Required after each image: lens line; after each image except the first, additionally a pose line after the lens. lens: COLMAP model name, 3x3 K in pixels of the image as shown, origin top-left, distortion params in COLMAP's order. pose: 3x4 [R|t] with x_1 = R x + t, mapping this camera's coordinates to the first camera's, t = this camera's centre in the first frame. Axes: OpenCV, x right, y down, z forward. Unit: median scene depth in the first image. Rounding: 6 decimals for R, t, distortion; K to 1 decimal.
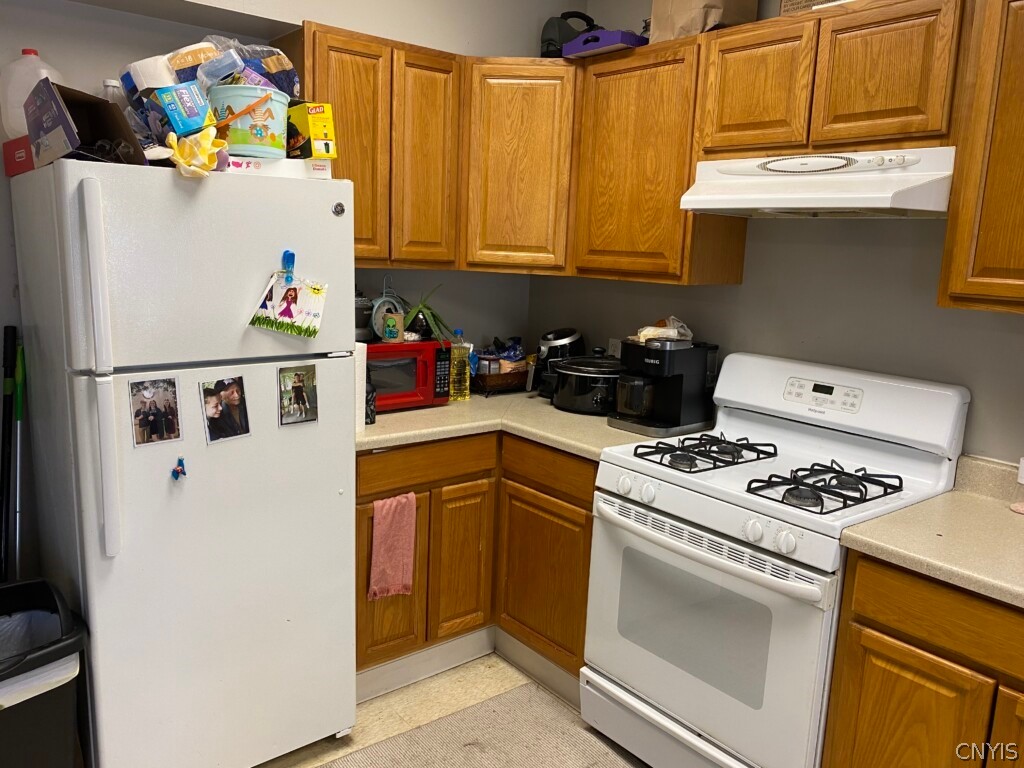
lens RADIAL K [[766.4, 0, 512.0], [0, 766.4, 384.0], [0, 0, 1]] dist [0.034675, -0.073120]
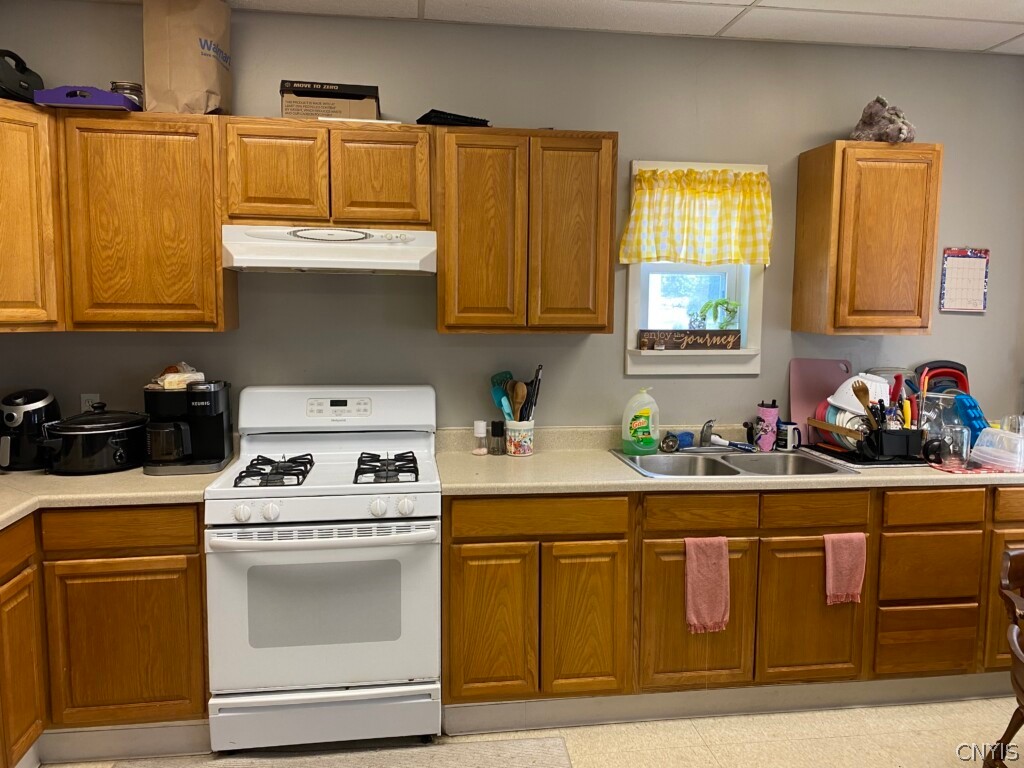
lens RADIAL K [[766.4, 0, 512.0], [0, 766.4, 384.0], [0, 0, 1]] dist [0.034675, -0.073120]
pose [[0.509402, -0.126335, 0.851204, -0.551938], [0.166528, 0.984938, 0.046525, -0.036832], [-0.844262, 0.118049, 0.522768, 0.064250]]
